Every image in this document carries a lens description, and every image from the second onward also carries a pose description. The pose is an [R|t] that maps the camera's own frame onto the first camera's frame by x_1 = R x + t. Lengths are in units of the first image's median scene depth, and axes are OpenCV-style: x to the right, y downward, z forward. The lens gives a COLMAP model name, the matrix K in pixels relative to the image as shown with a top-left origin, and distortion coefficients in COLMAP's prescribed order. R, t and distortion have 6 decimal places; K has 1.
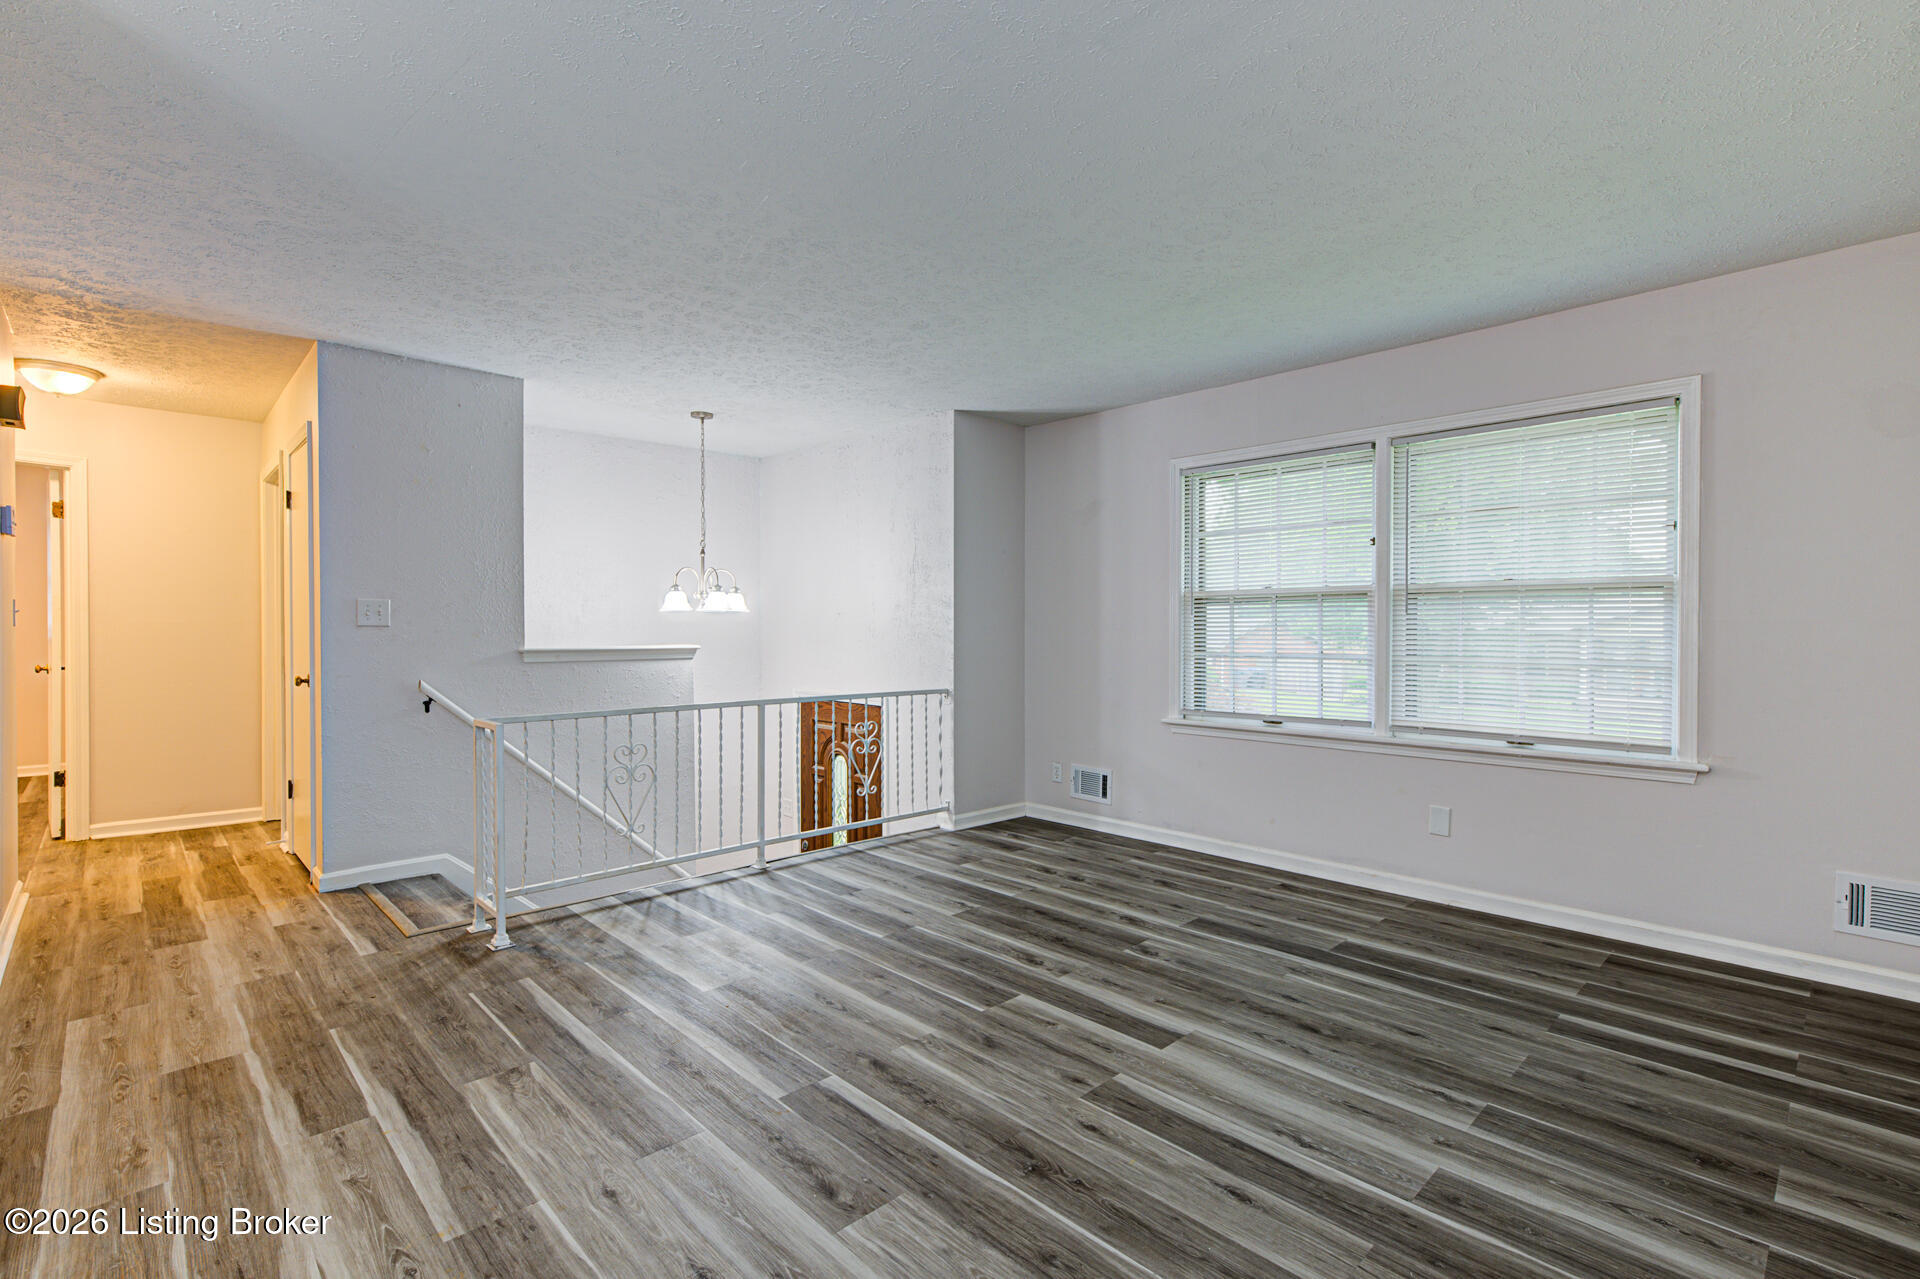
lens RADIAL K [[868.6, 0, 958.6], [0, 868.6, 630.4], [0, 0, 1]] dist [-0.000462, 0.000363]
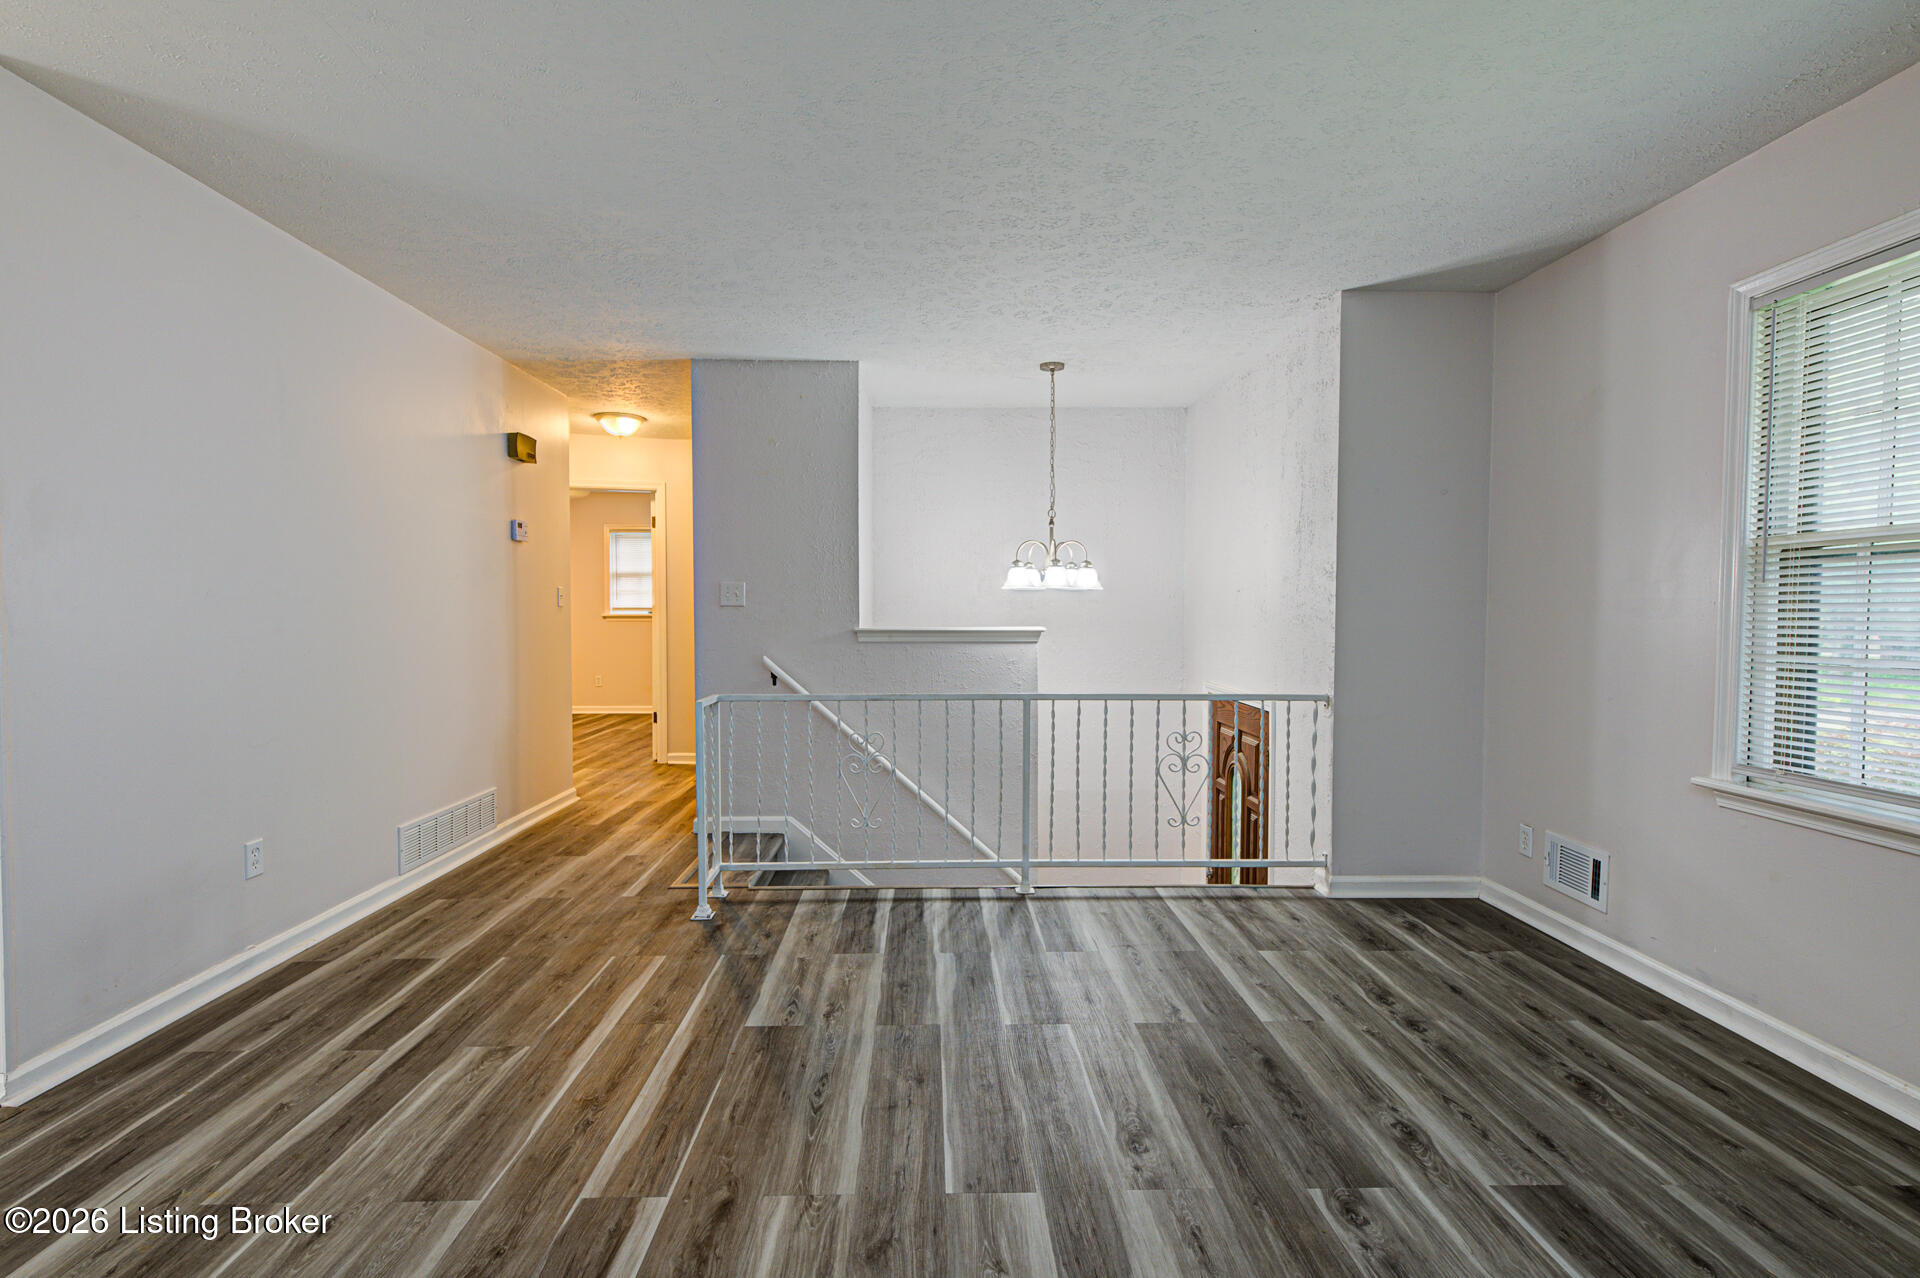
lens RADIAL K [[881.0, 0, 960.0], [0, 881.0, 639.0], [0, 0, 1]] dist [0.001230, 0.001150]
pose [[0.740794, 0.023181, -0.671333, 0.280753], [-0.003578, 0.999526, 0.030566, 0.001391], [0.671723, -0.020241, 0.740526, 0.314105]]
